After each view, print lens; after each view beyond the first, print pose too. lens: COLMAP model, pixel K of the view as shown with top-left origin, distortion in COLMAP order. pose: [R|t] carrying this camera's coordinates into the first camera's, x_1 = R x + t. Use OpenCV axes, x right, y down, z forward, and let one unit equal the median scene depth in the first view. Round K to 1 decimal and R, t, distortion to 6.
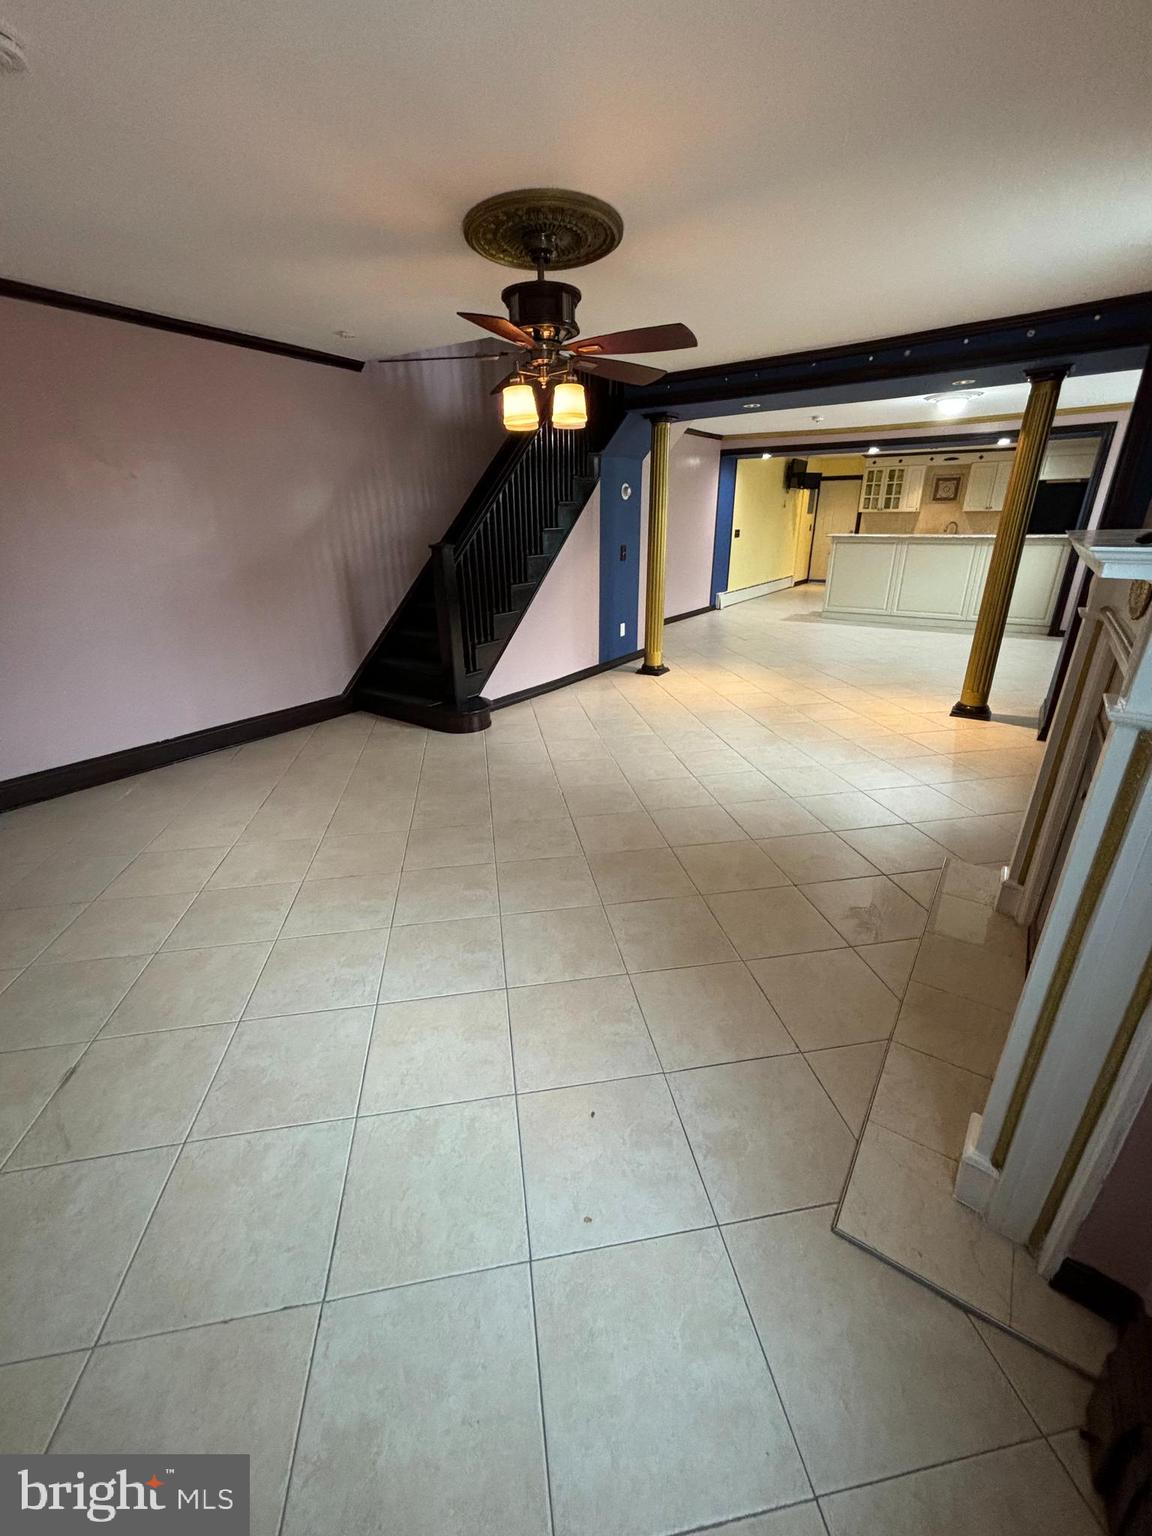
lens RADIAL K [[615.8, 0, 580.1], [0, 615.8, 768.4], [0, 0, 1]] dist [0.001332, -0.000446]
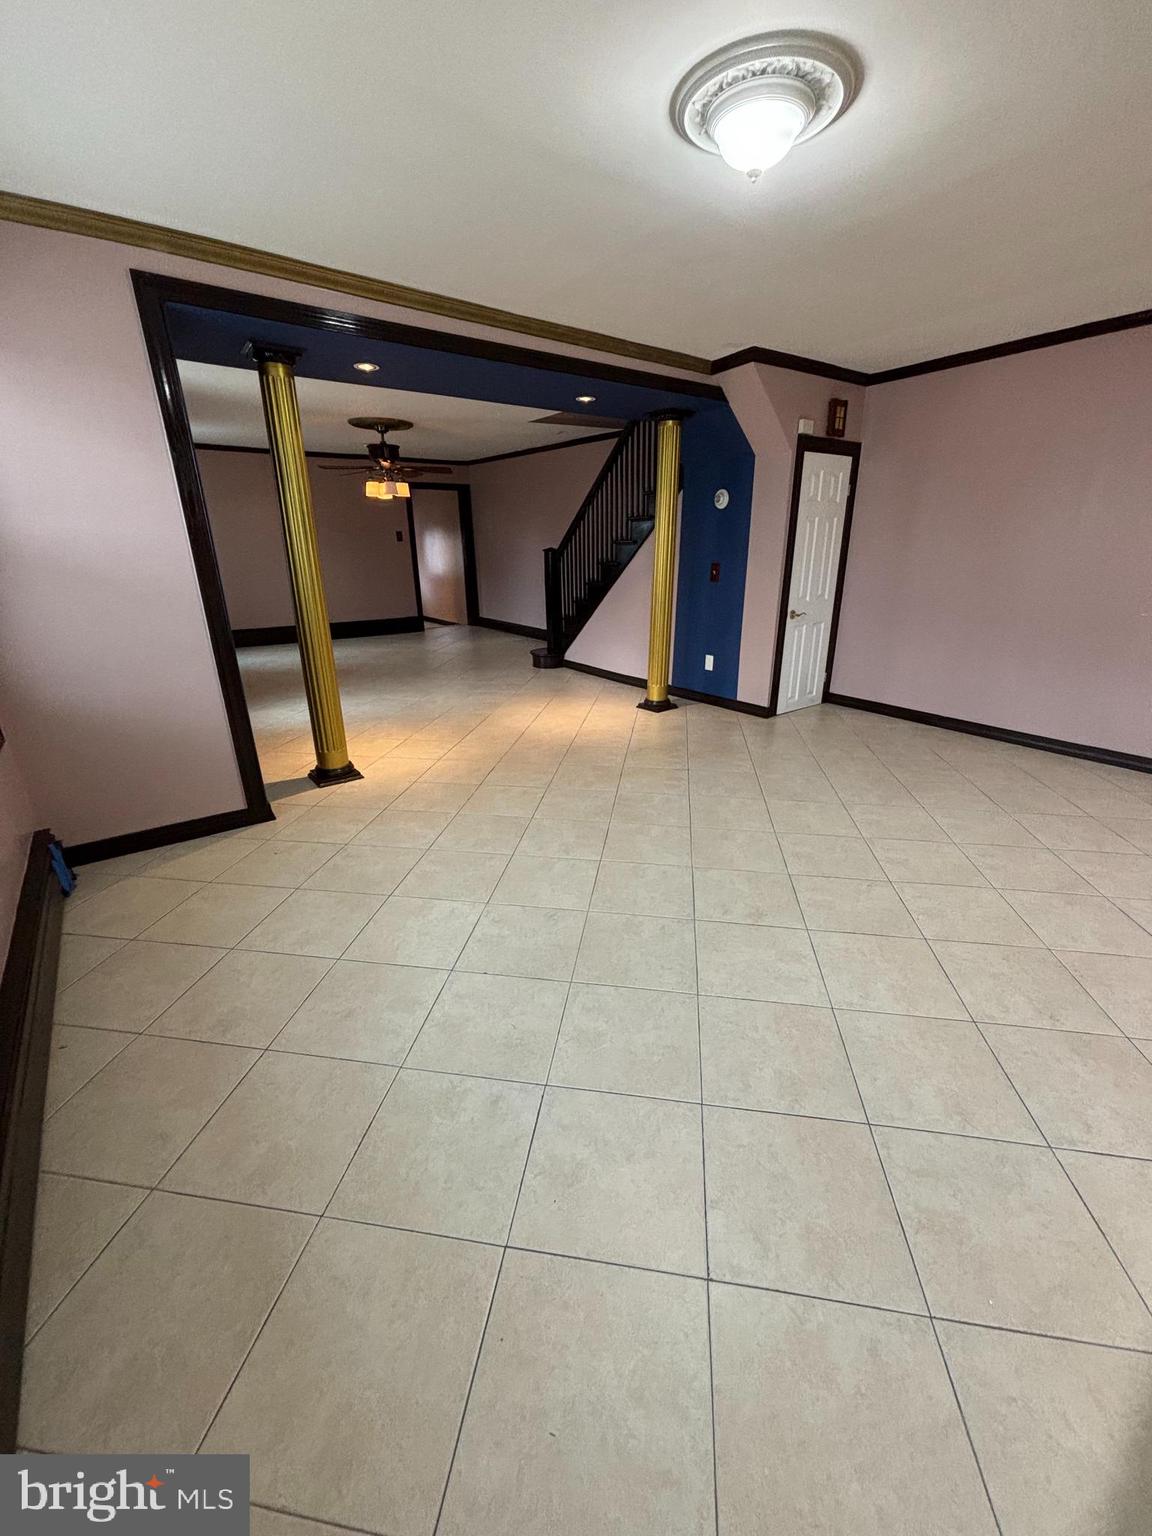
lens RADIAL K [[615.8, 0, 590.8], [0, 615.8, 761.6], [0, 0, 1]] dist [0.001332, -0.000446]
pose [[-0.320638, 0.338325, -0.884719, 0.948045], [-0.342995, 0.829173, 0.441391, -0.446980], [0.882919, 0.444981, -0.149821, 1.089138]]
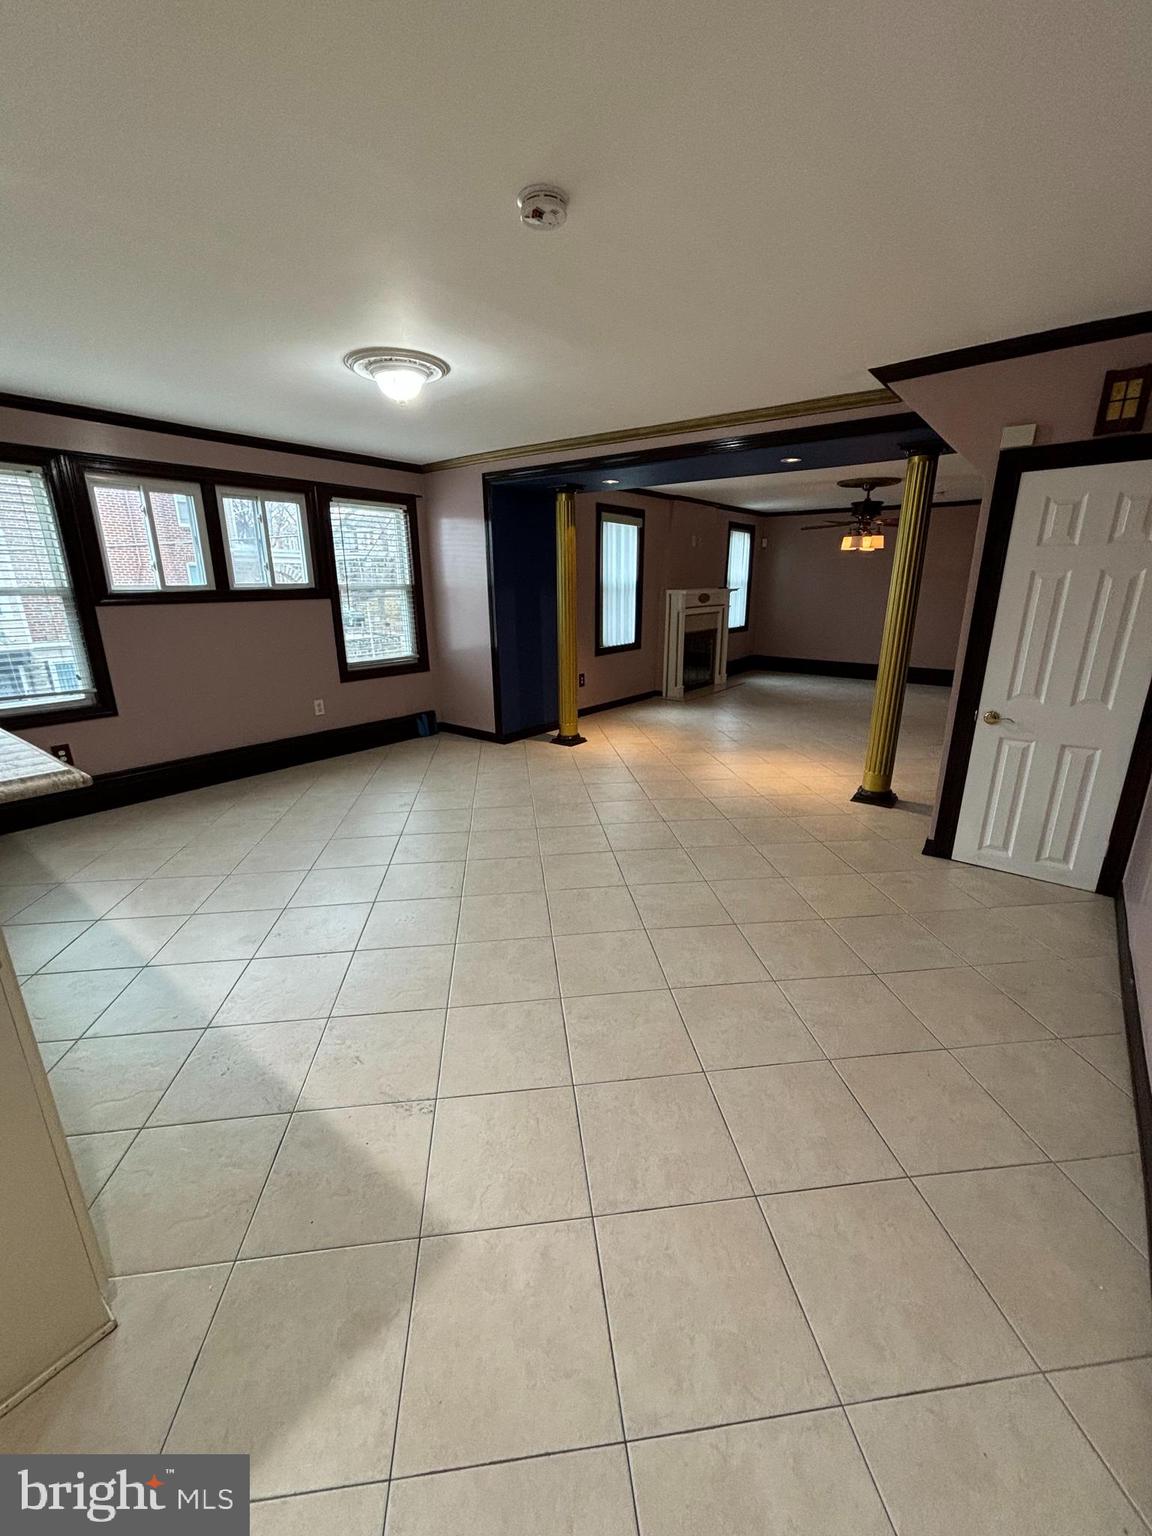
lens RADIAL K [[615.8, 0, 575.6], [0, 615.8, 768.2], [0, 0, 1]] dist [0.001332, -0.000446]
pose [[-0.998299, 0.001616, 0.058279, 0.426851], [0.037683, 0.780634, 0.623852, -0.639436], [-0.044486, 0.624987, -0.779367, 1.546944]]
